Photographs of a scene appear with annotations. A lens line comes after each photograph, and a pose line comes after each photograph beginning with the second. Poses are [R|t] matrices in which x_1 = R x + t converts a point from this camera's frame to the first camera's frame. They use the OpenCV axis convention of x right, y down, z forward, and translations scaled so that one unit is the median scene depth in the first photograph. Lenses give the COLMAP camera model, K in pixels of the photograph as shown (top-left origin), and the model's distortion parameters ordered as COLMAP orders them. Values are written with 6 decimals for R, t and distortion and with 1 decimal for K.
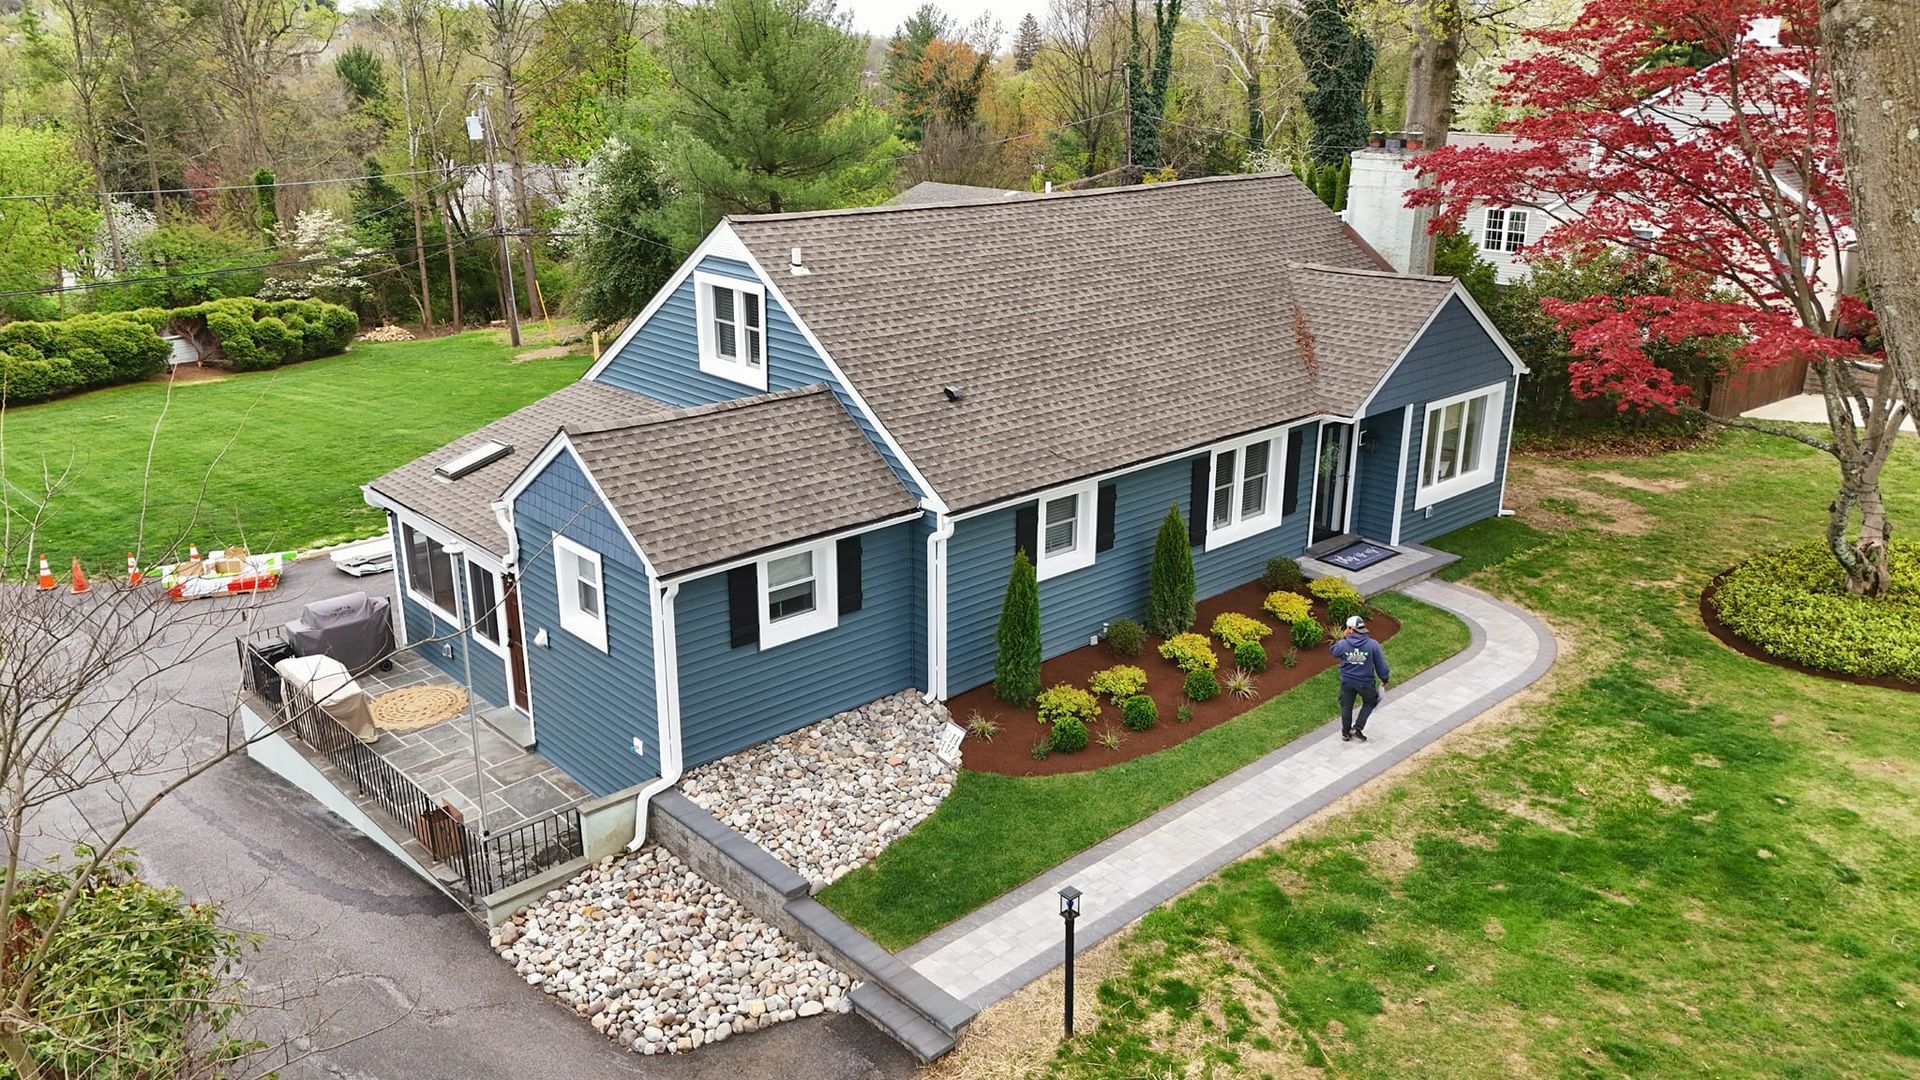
lens RADIAL K [[1412.6, 0, 969.7], [0, 1412.6, 537.3], [0, 0, 1]] dist [0.081579, -0.092927]
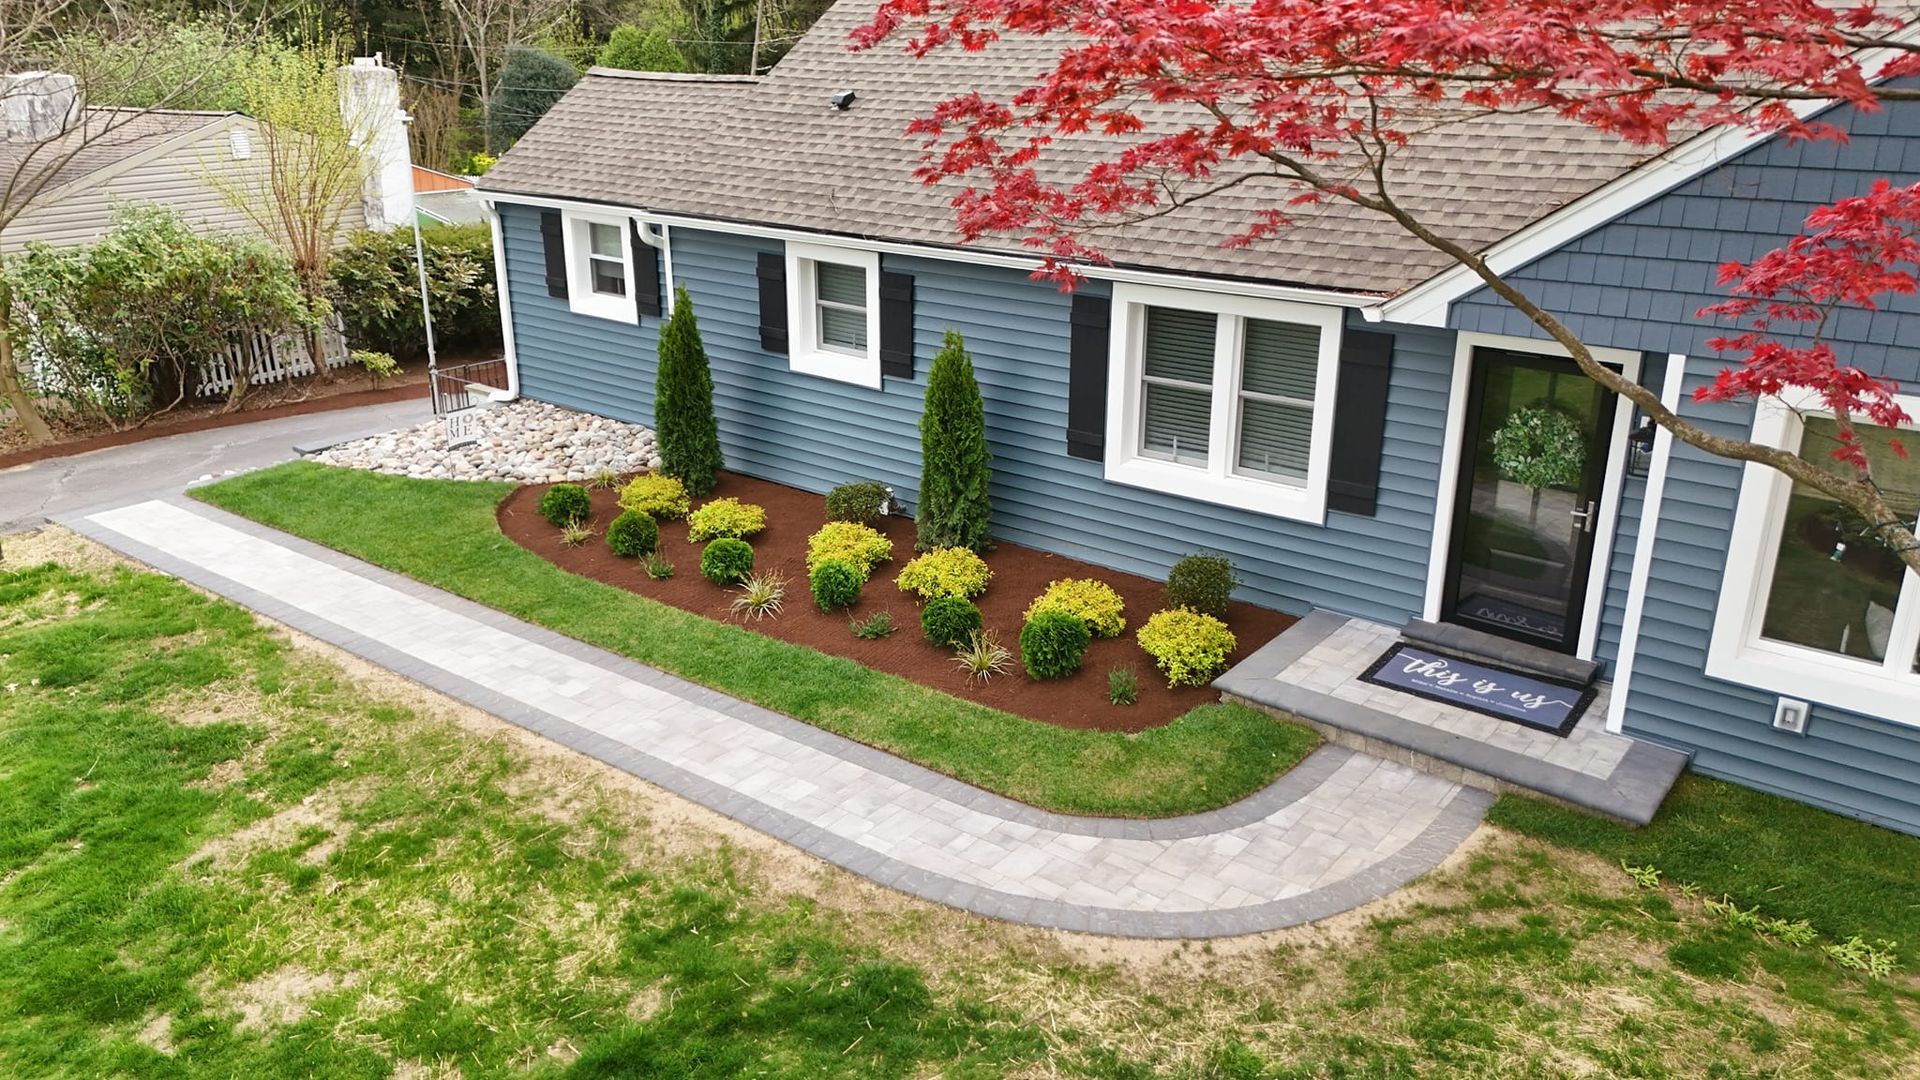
lens RADIAL K [[1412.6, 0, 969.7], [0, 1412.6, 537.3], [0, 0, 1]] dist [0.081579, -0.092927]
pose [[0.168326, 0.320719, -0.932097, 0.829905], [-0.319734, 0.912229, 0.256142, -0.113939], [0.932436, 0.254908, 0.256097, 0.993413]]
